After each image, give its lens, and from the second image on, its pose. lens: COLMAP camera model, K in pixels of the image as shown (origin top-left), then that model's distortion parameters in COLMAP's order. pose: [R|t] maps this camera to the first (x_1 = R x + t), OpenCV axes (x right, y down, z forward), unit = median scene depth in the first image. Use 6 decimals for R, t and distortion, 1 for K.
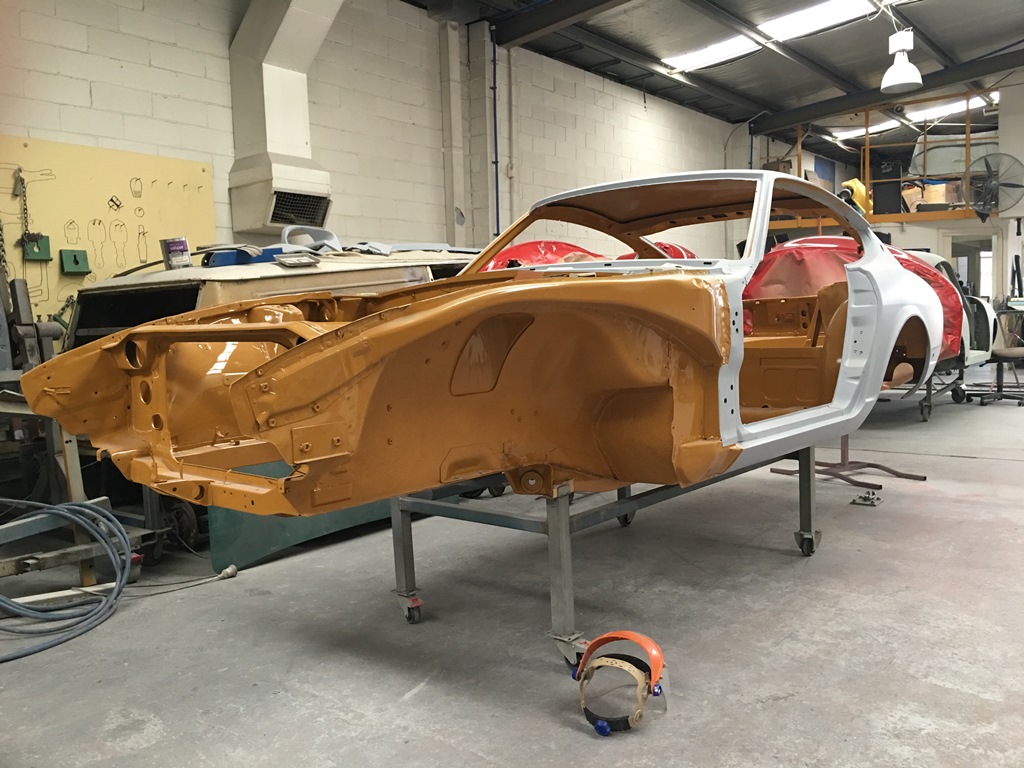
lens RADIAL K [[866.2, 0, 512.0], [0, 866.2, 384.0], [0, 0, 1]] dist [0.087148, -0.113574]
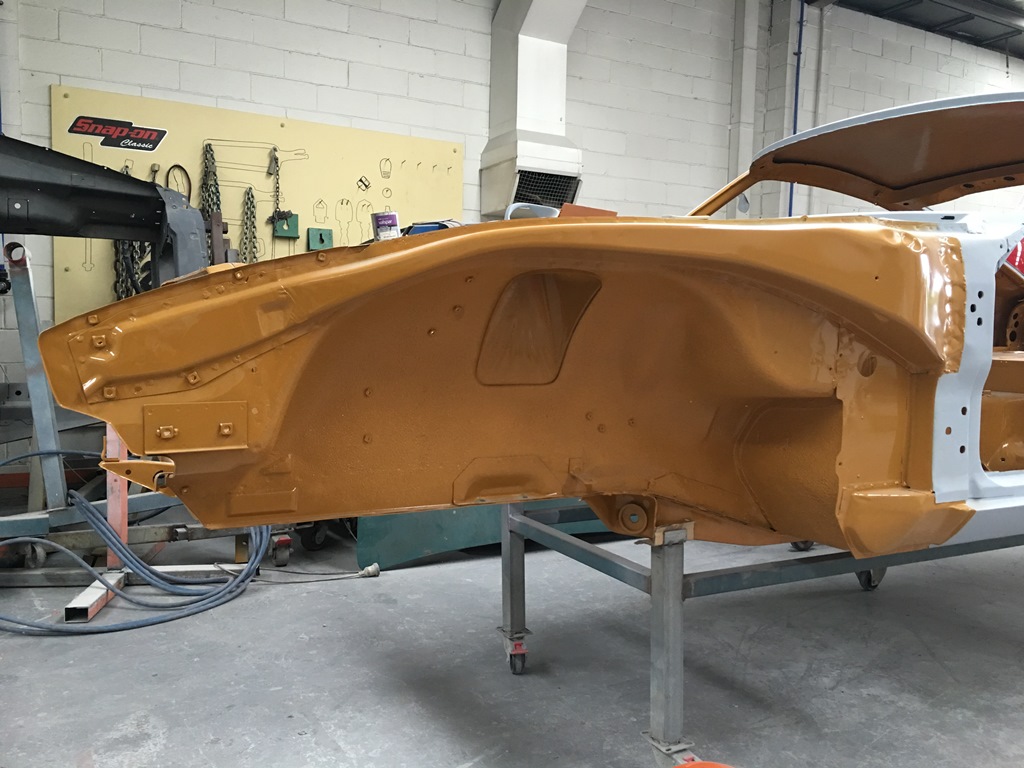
lens RADIAL K [[866.2, 0, 512.0], [0, 866.2, 384.0], [0, 0, 1]] dist [0.087148, -0.113574]
pose [[0.927347, 0.073675, -0.366879, 0.137660], [-0.076051, 0.997072, 0.007998, 0.003289], [0.366394, 0.020485, 0.930234, 0.218008]]
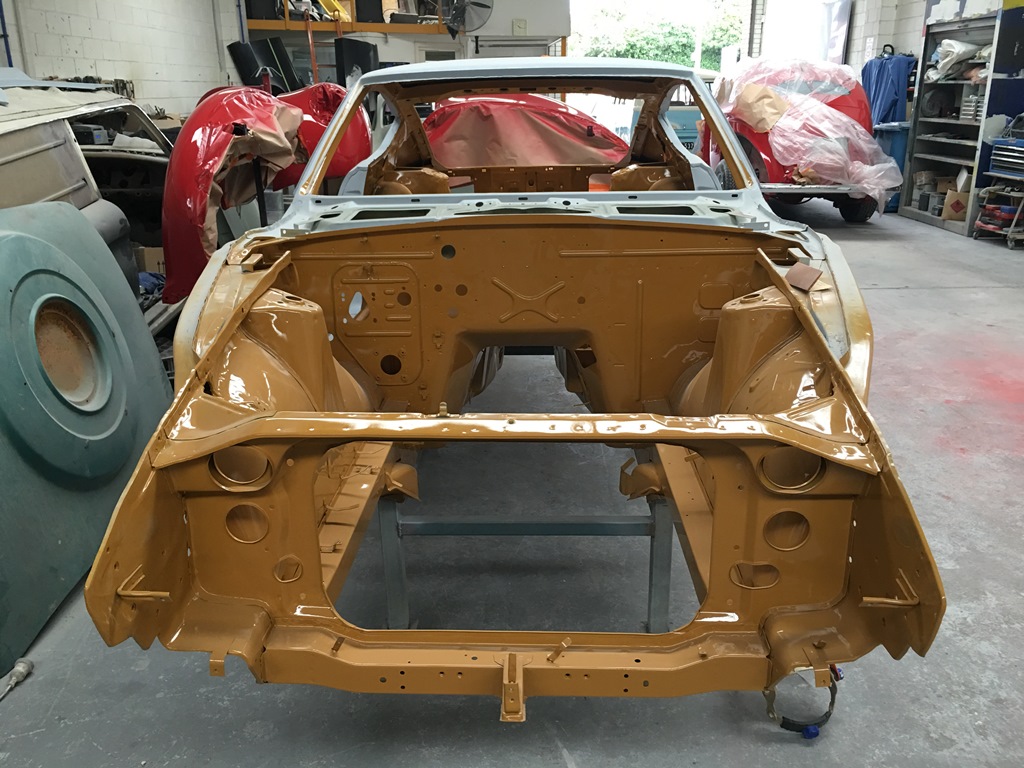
lens RADIAL K [[866.2, 0, 512.0], [0, 866.2, 384.0], [0, 0, 1]] dist [0.087148, -0.113574]
pose [[0.774921, -0.179399, 0.606064, -0.419498], [0.032252, 0.968848, 0.245547, -0.140918], [-0.631234, -0.170733, 0.756567, 0.342919]]
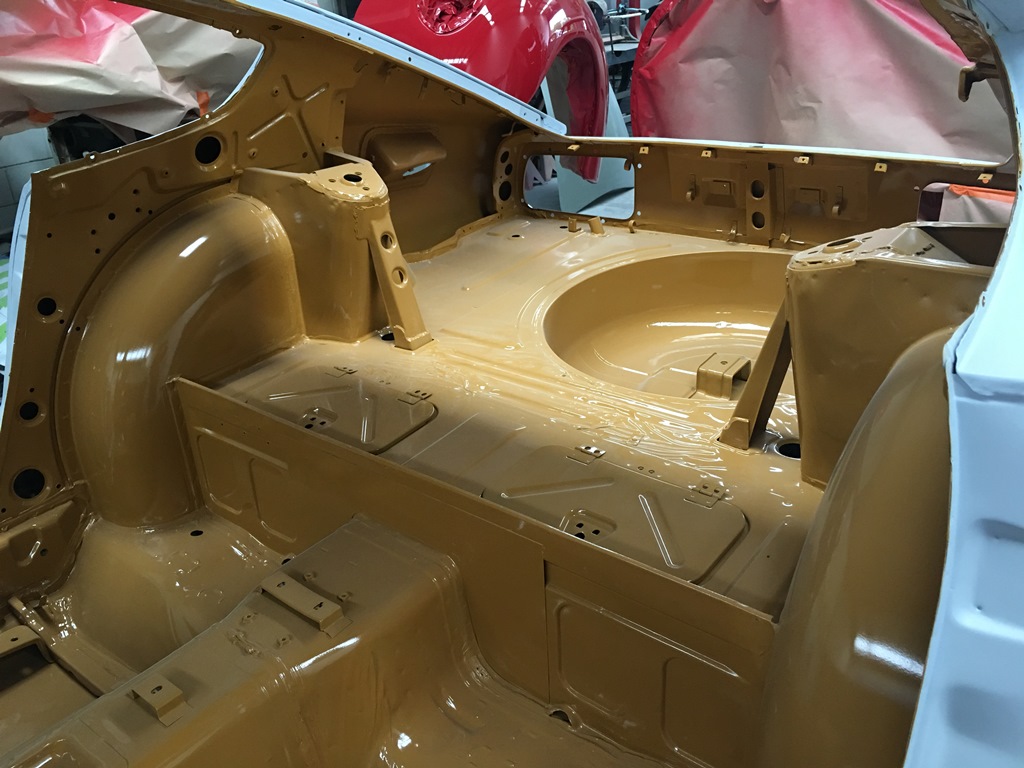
lens RADIAL K [[866.2, 0, 512.0], [0, 866.2, 384.0], [0, 0, 1]] dist [0.087148, -0.113574]
pose [[0.999299, -0.025714, 0.027226, 0.297505], [0.014212, 0.933017, 0.359551, -0.192356], [-0.034648, -0.358912, 0.932728, 0.857796]]
